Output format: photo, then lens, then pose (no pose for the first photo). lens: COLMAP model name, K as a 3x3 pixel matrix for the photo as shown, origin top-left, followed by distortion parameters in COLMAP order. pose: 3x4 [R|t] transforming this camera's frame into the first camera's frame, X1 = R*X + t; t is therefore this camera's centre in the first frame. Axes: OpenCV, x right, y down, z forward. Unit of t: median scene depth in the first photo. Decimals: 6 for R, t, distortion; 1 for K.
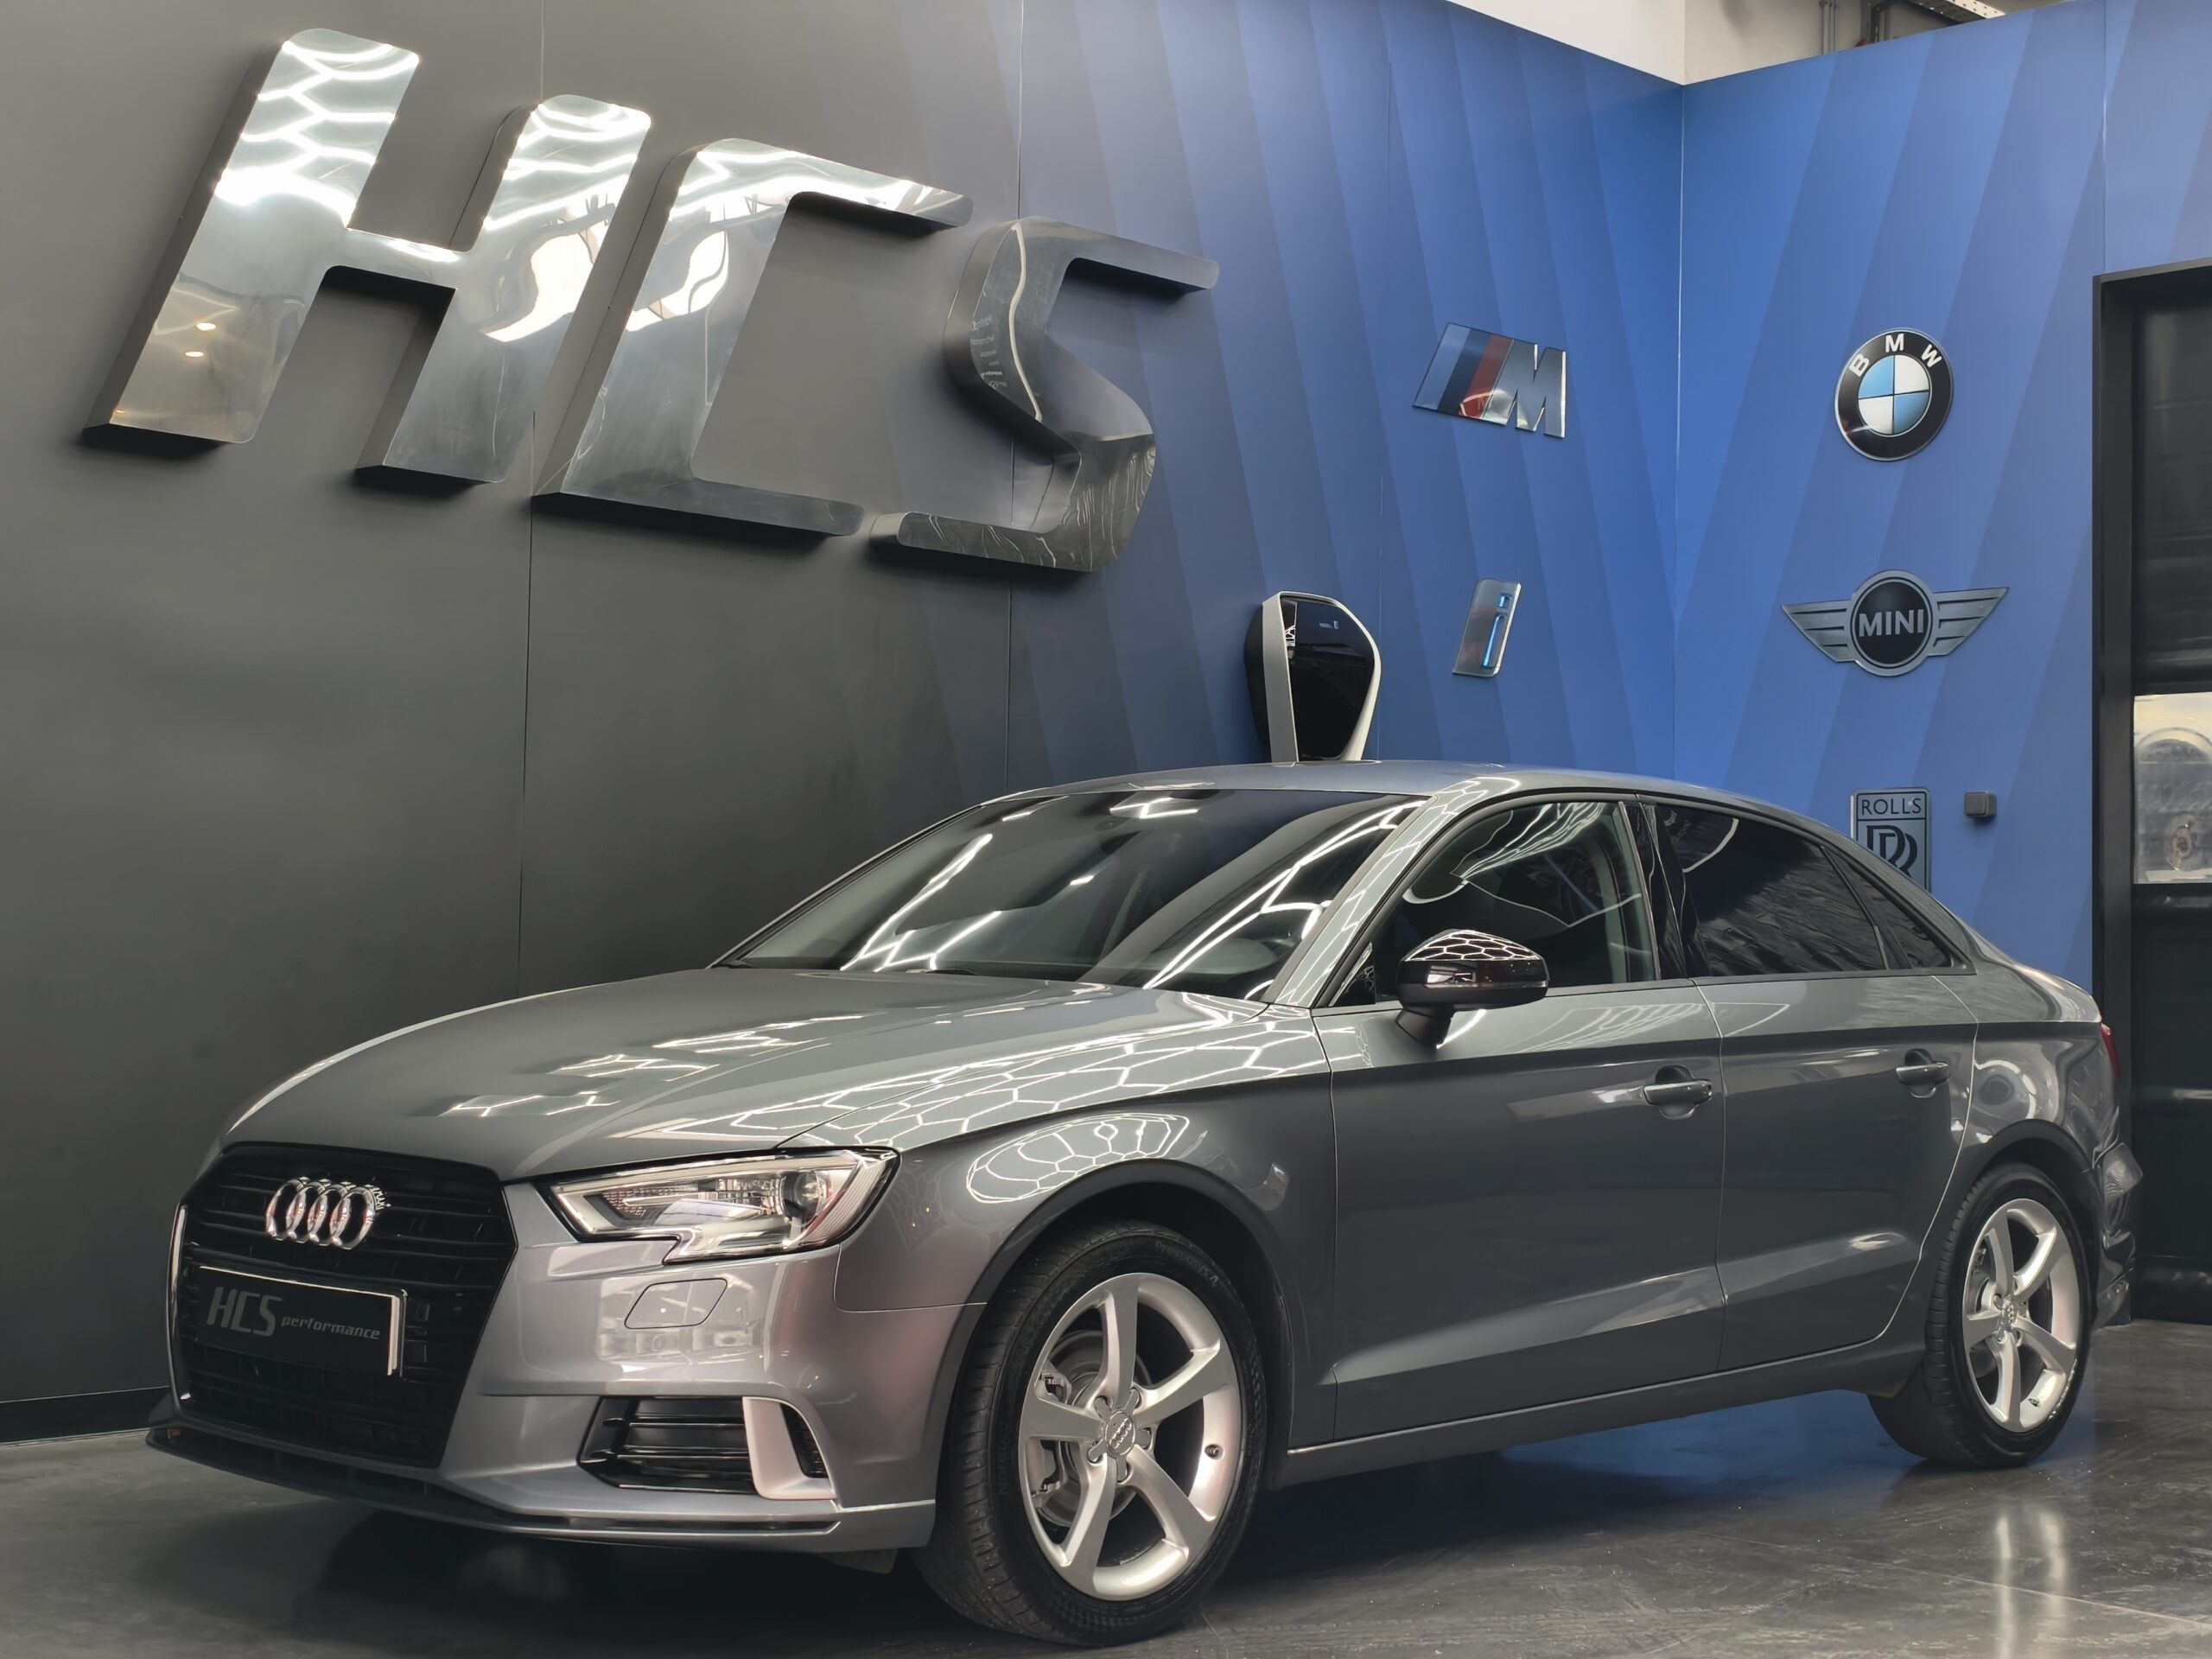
lens RADIAL K [[3179.5, 0, 1106.0], [0, 3179.5, 829.5], [0, 0, 1]] dist [0.023022, 0.039047]
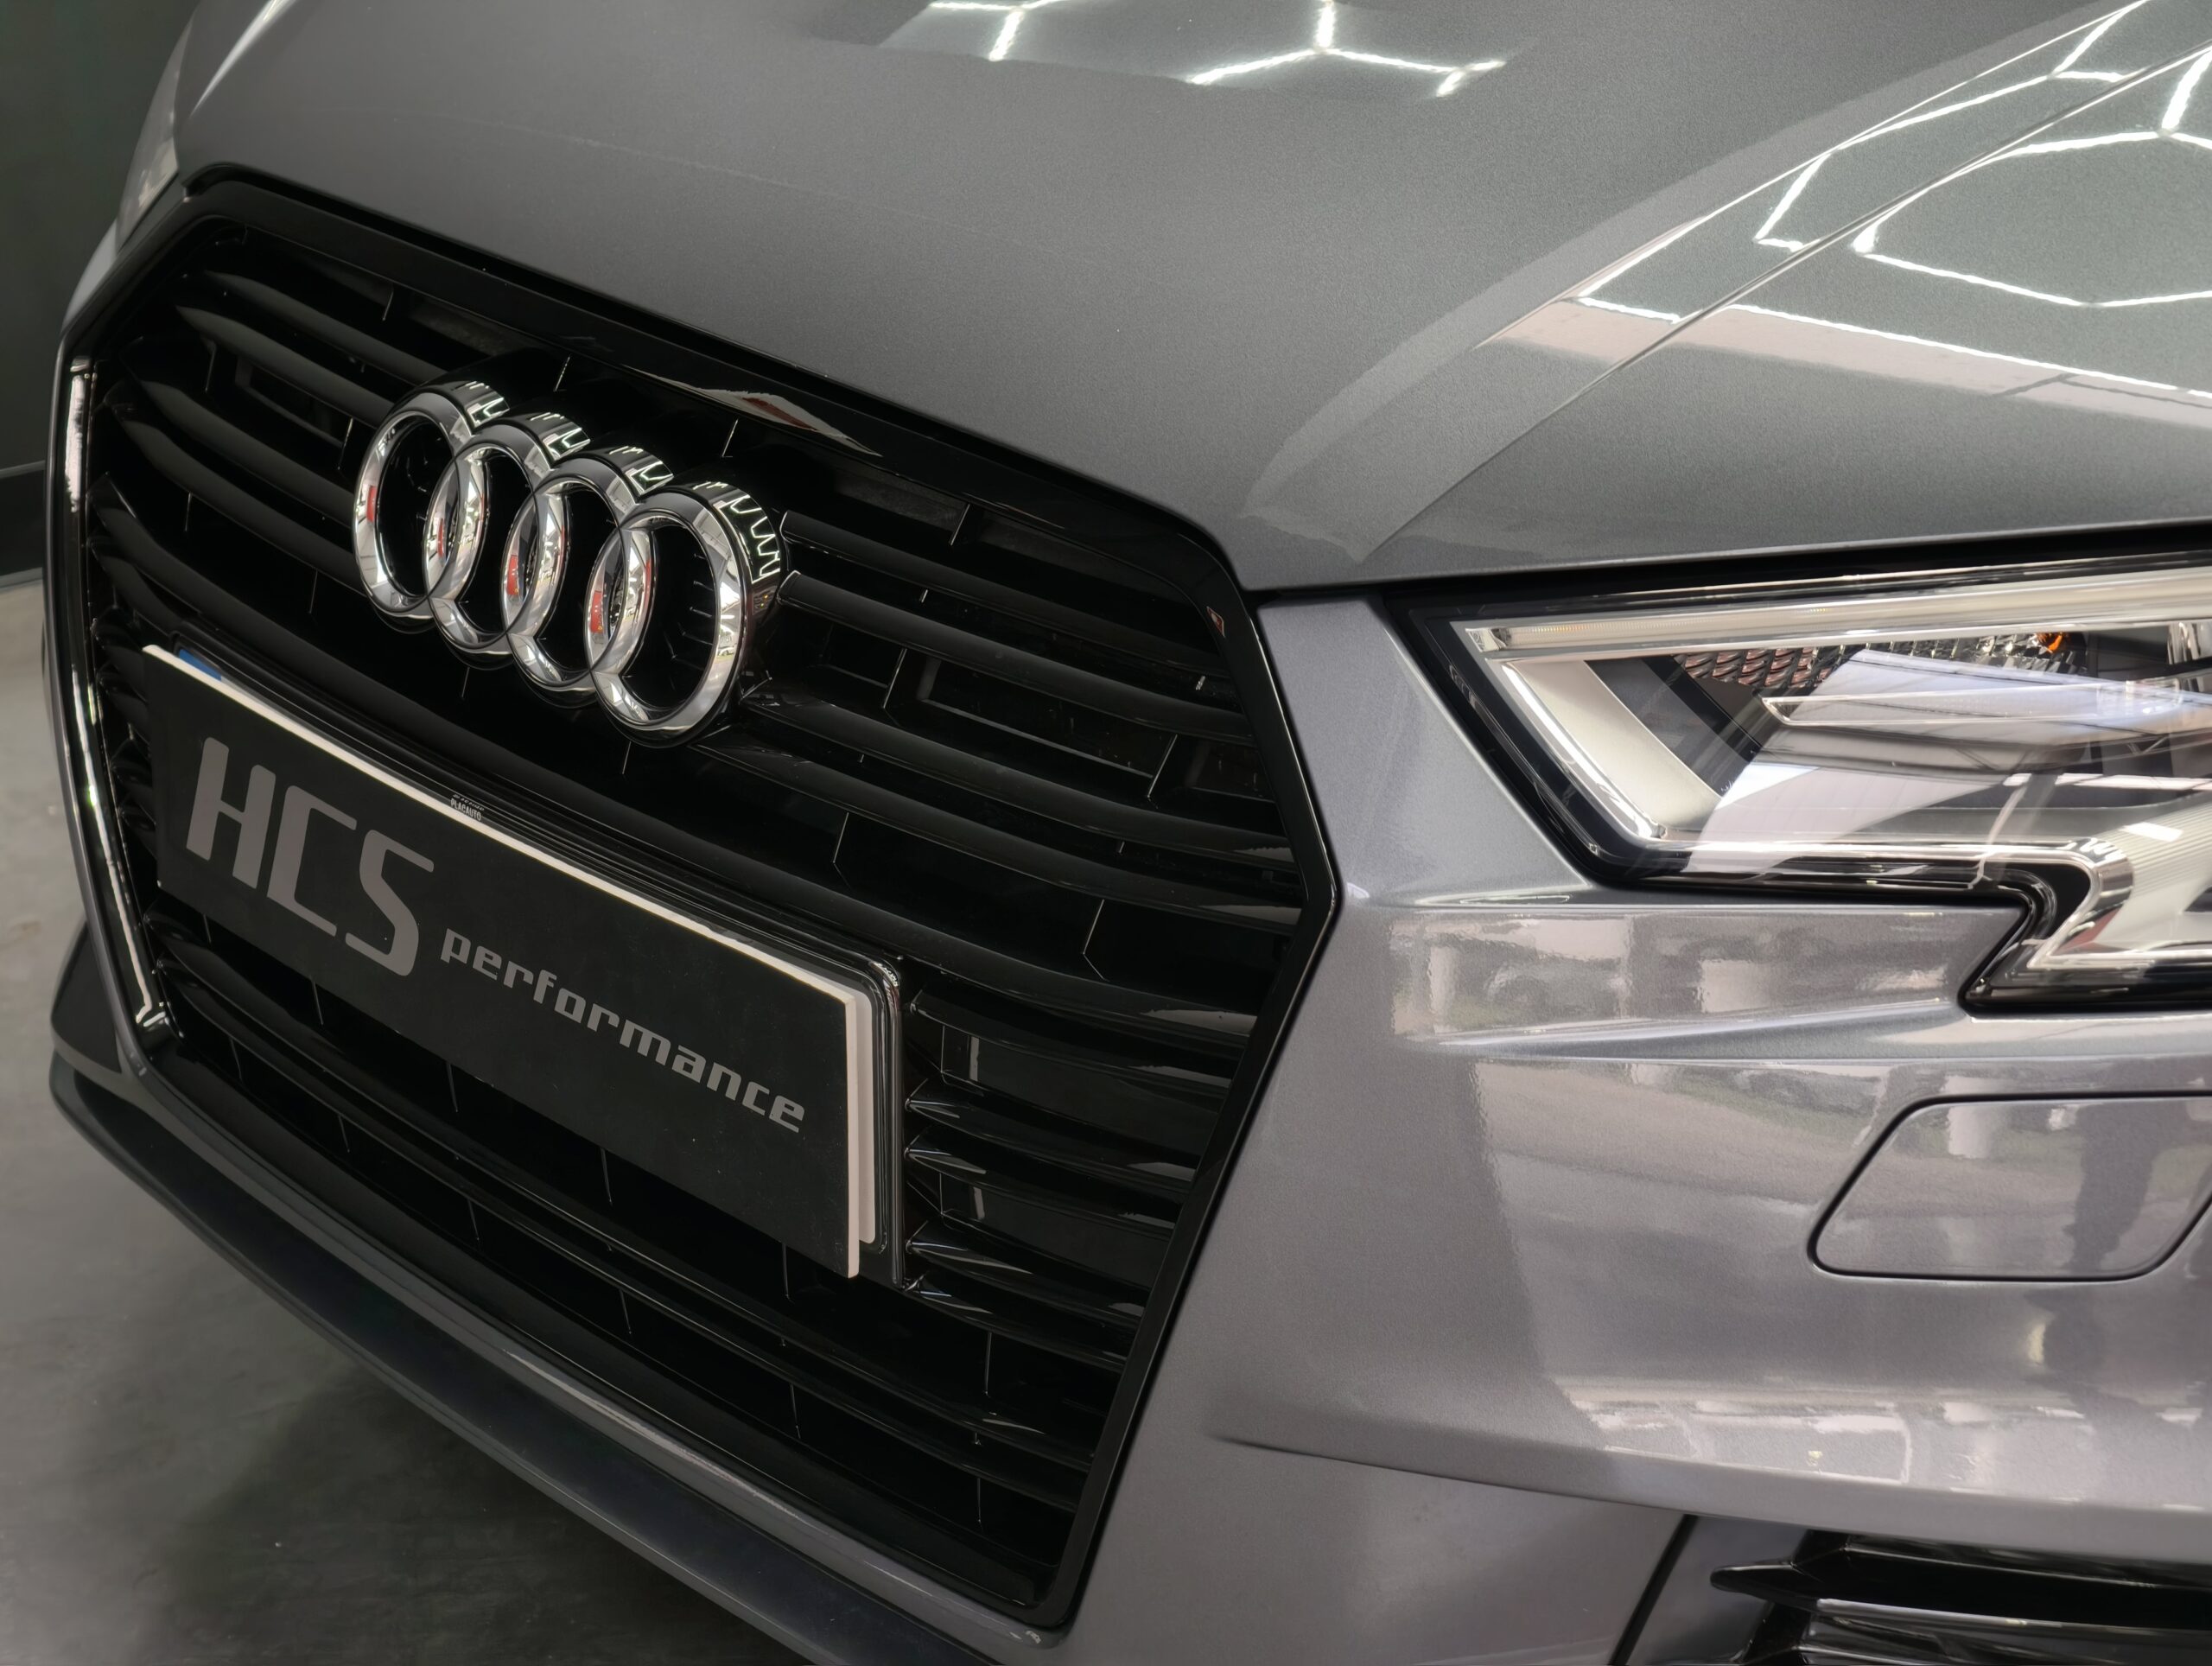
lens RADIAL K [[5391.4, 0, 1104.7], [0, 5391.4, 725.6], [0, 0, 1]] dist [0.324186, -0.748705]
pose [[0.989463, 0.009844, -0.144453, -0.090098], [0.046140, 0.924235, 0.379027, -0.024225], [0.137239, -0.381698, 0.914041, 0.392999]]
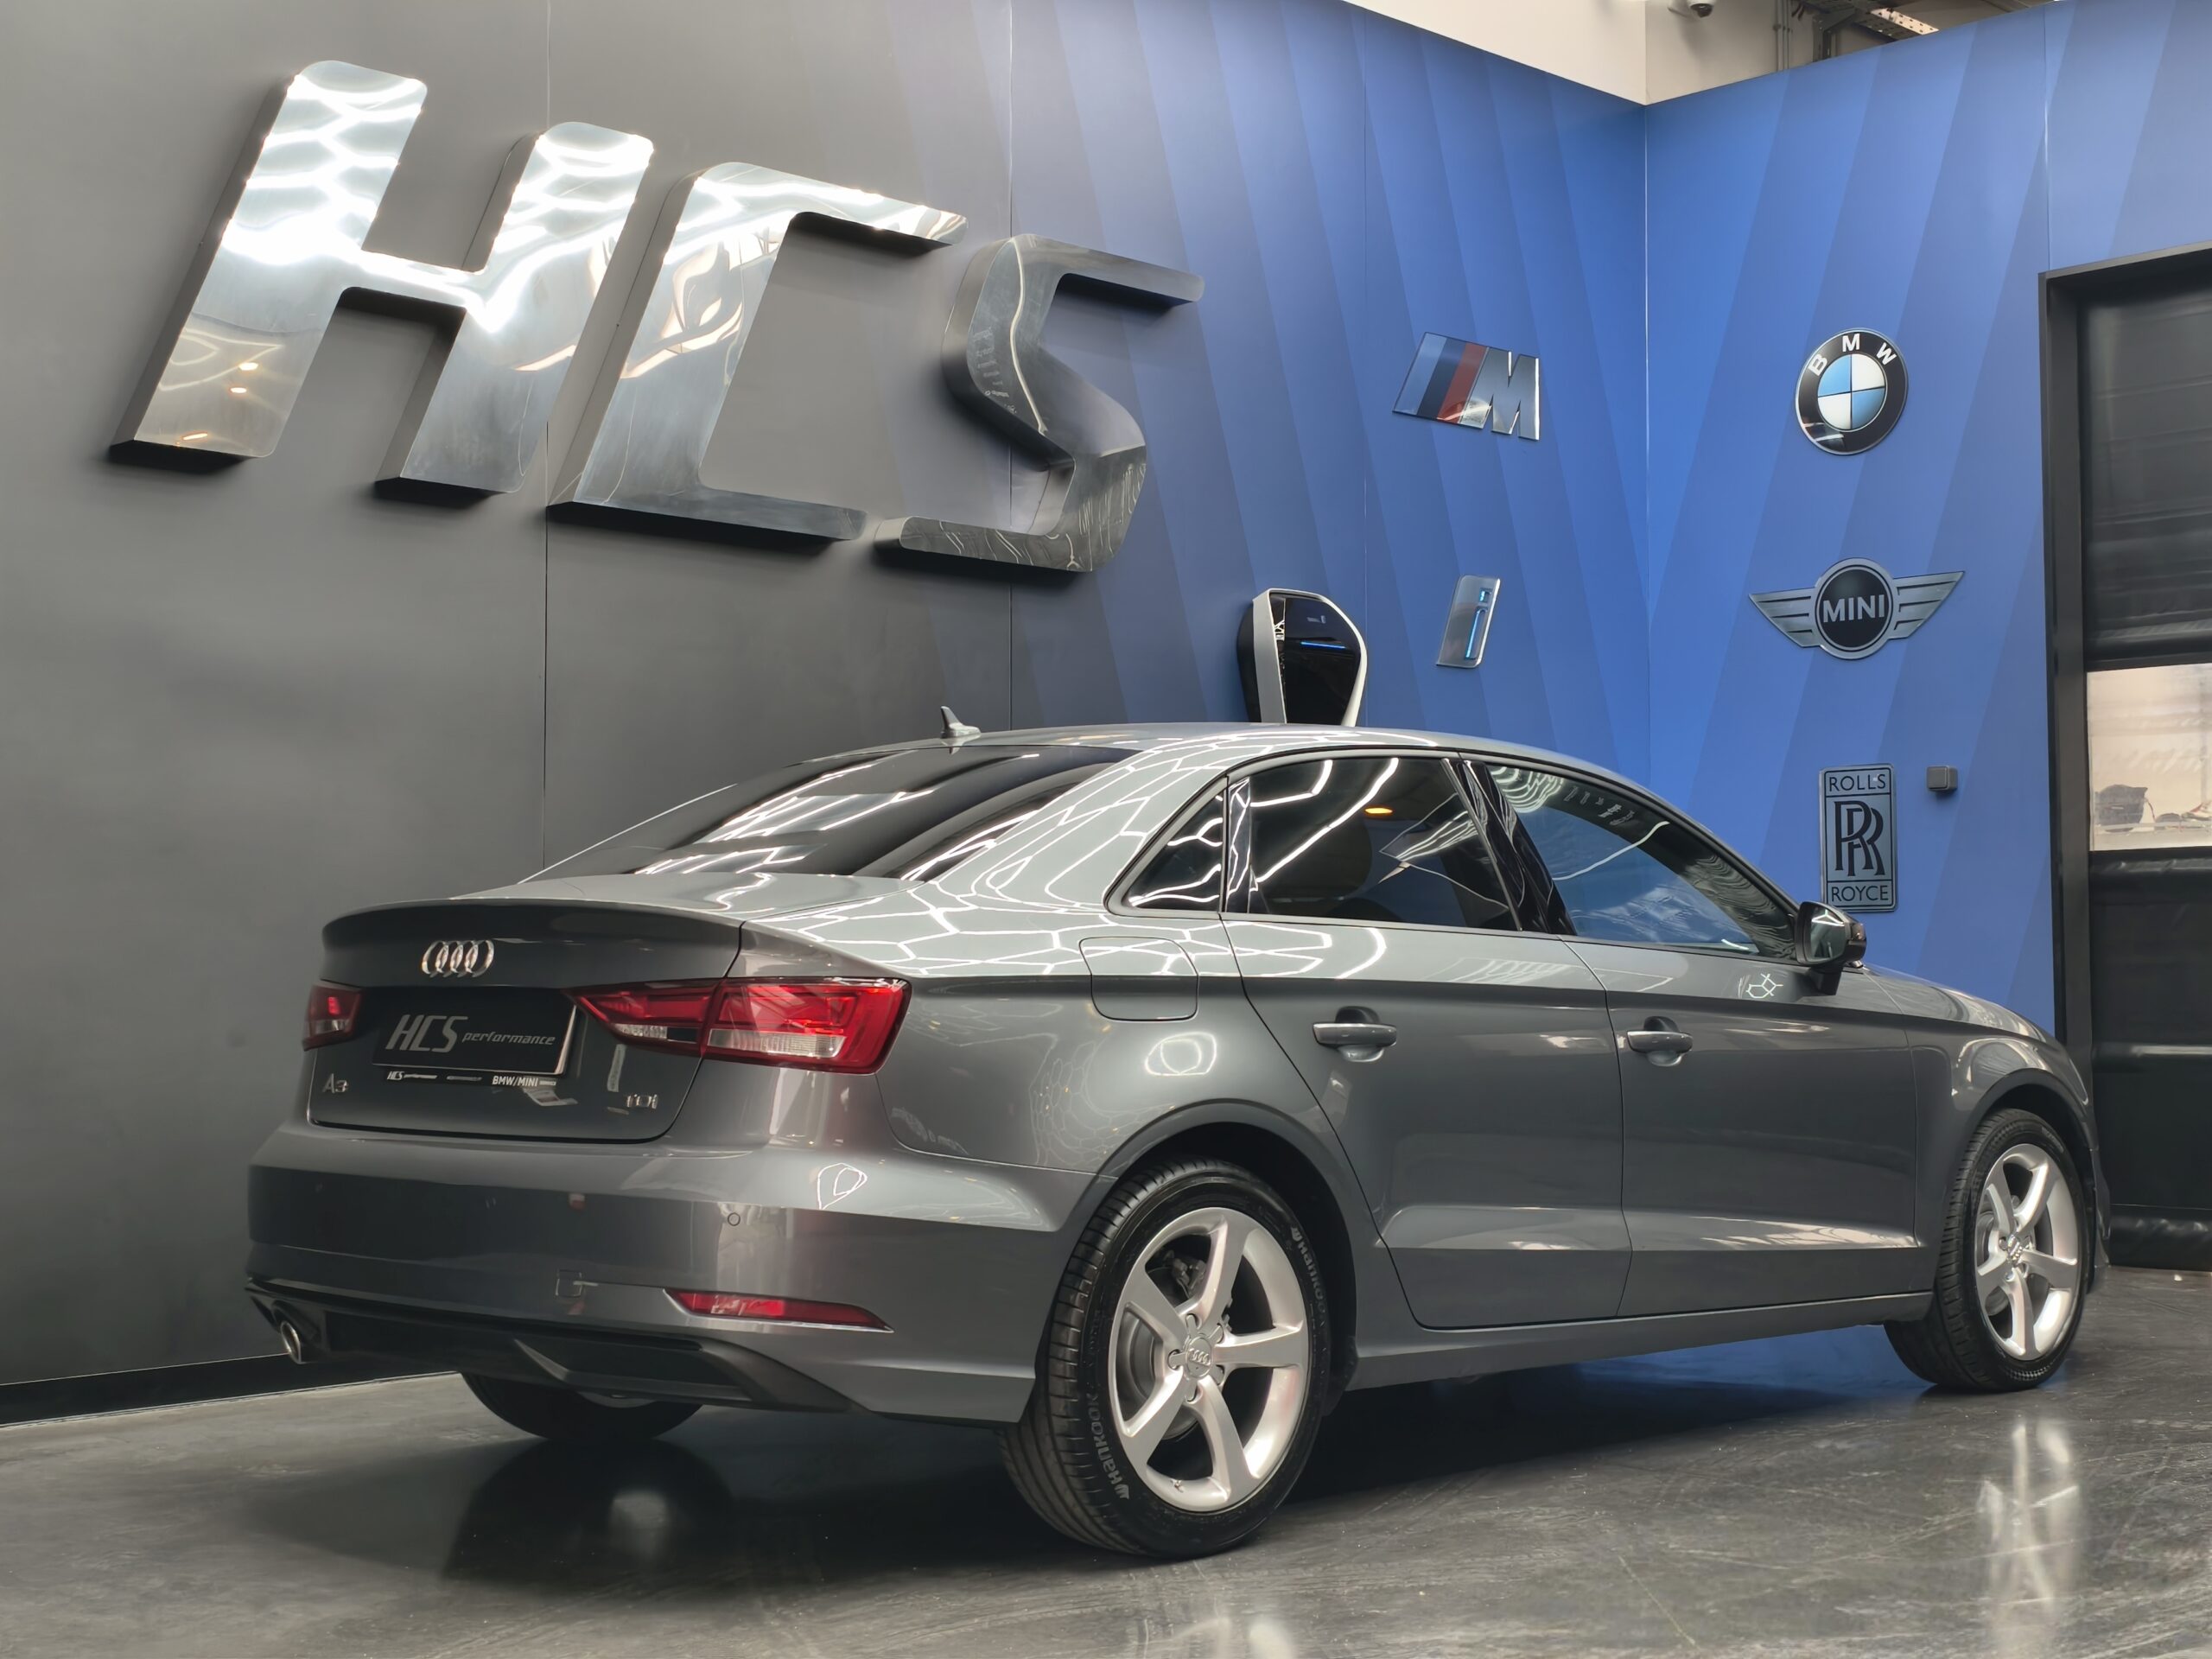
lens RADIAL K [[2941.0, 0, 1106.6], [0, 2941.0, 827.0], [0, 0, 1]] dist [0.033678, -0.053900]
pose [[0.999728, -0.020929, -0.010338, 0.011848], [0.020880, 0.999771, -0.004789, 0.009611], [0.010436, 0.004572, 0.999935, 0.034279]]
